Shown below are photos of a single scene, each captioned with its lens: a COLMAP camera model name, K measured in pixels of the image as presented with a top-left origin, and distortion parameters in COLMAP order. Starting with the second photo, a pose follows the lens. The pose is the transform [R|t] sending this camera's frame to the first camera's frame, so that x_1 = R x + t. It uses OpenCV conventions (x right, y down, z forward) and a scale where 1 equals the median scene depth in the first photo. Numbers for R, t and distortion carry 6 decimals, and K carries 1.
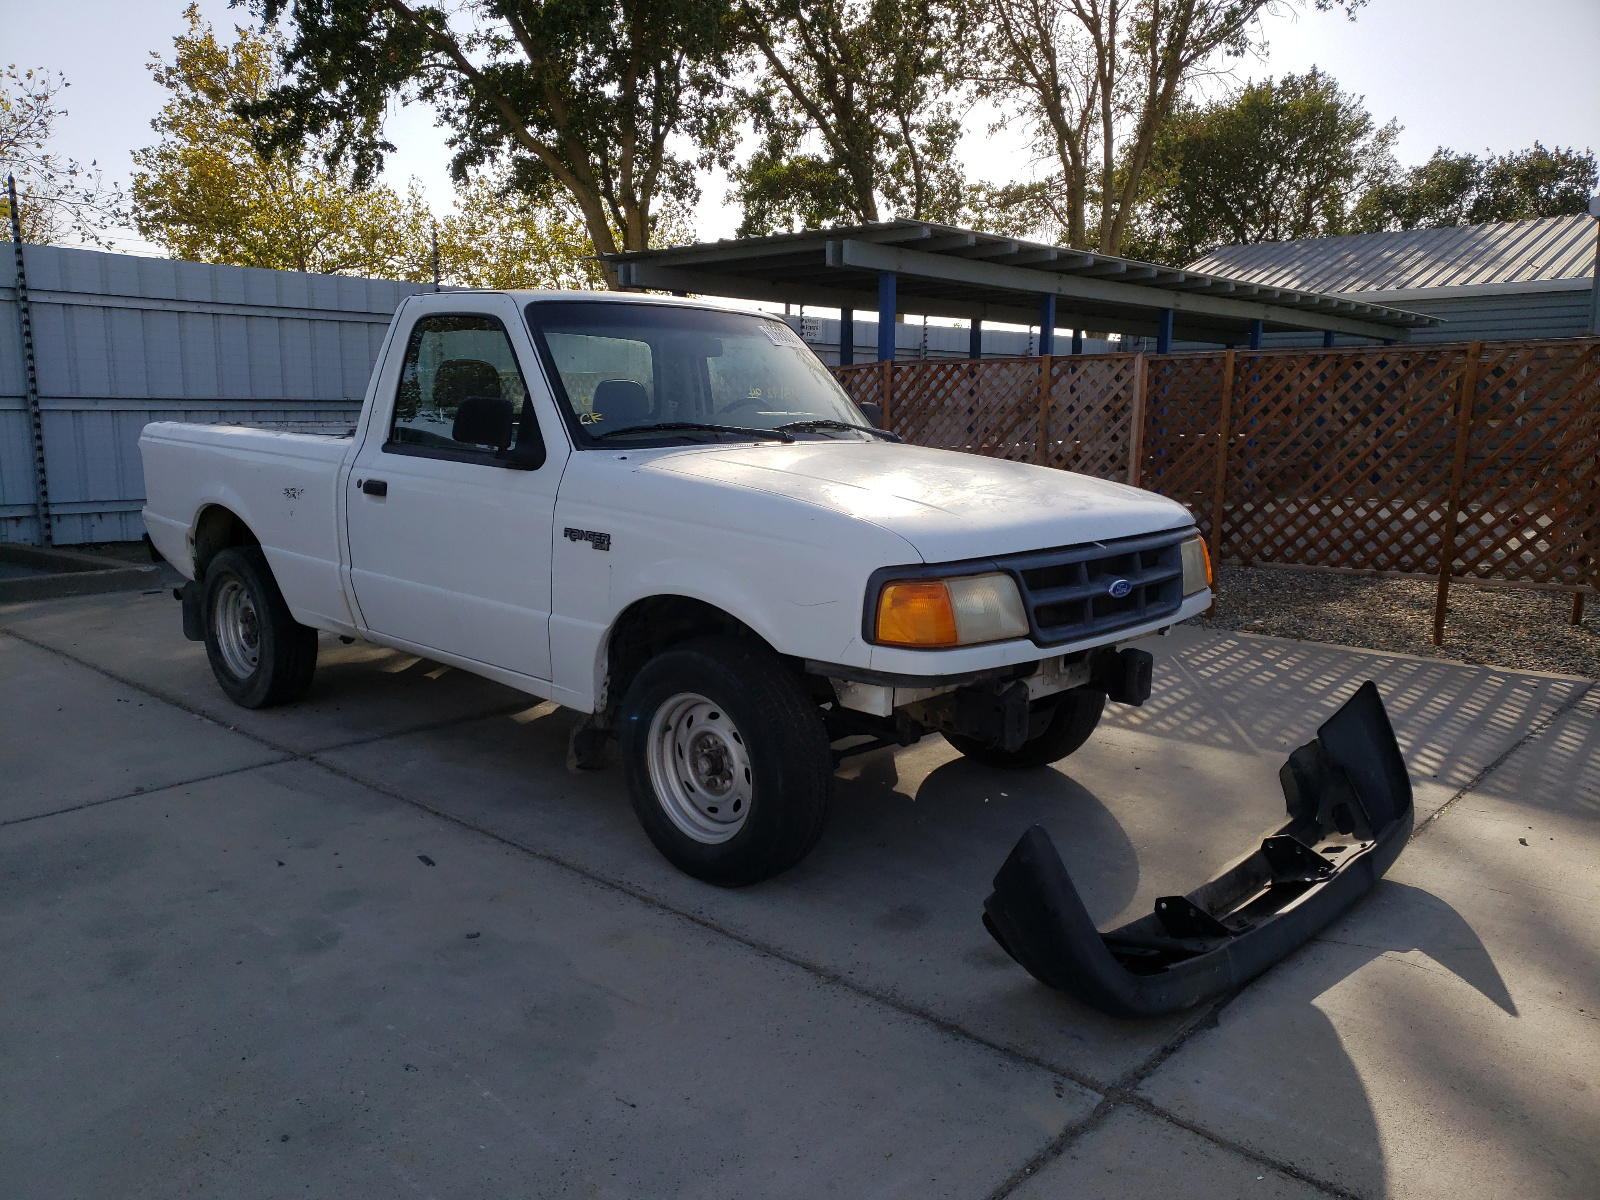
lens RADIAL K [[1258.7, 0, 800.0], [0, 1258.7, 600.0], [0, 0, 1]] dist [-0.003908, -0.008433]
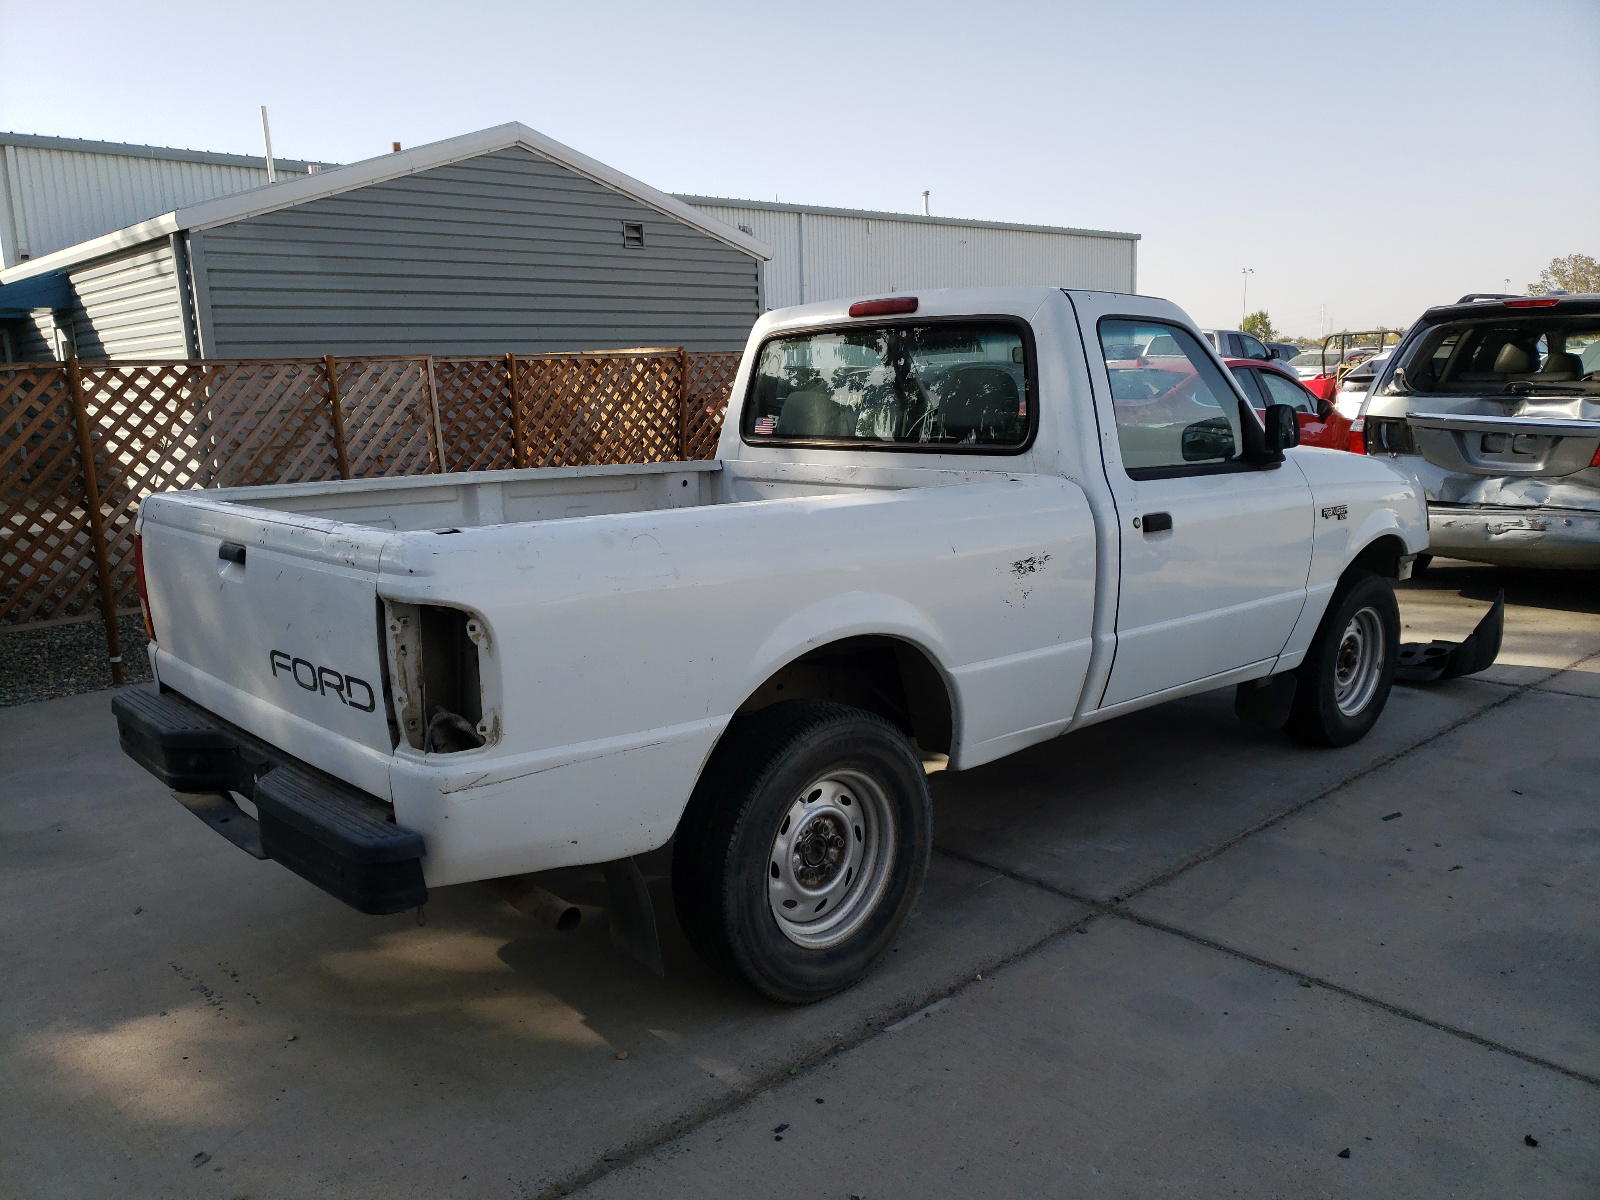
lens RADIAL K [[1258.7, 0, 800.0], [0, 1258.7, 600.0], [0, 0, 1]] dist [-0.003908, -0.008433]
pose [[0.080169, -0.179571, 0.980473, -1.128480], [0.182370, 0.969678, 0.162683, -0.204166], [-0.979956, 0.165766, 0.110486, 1.105156]]
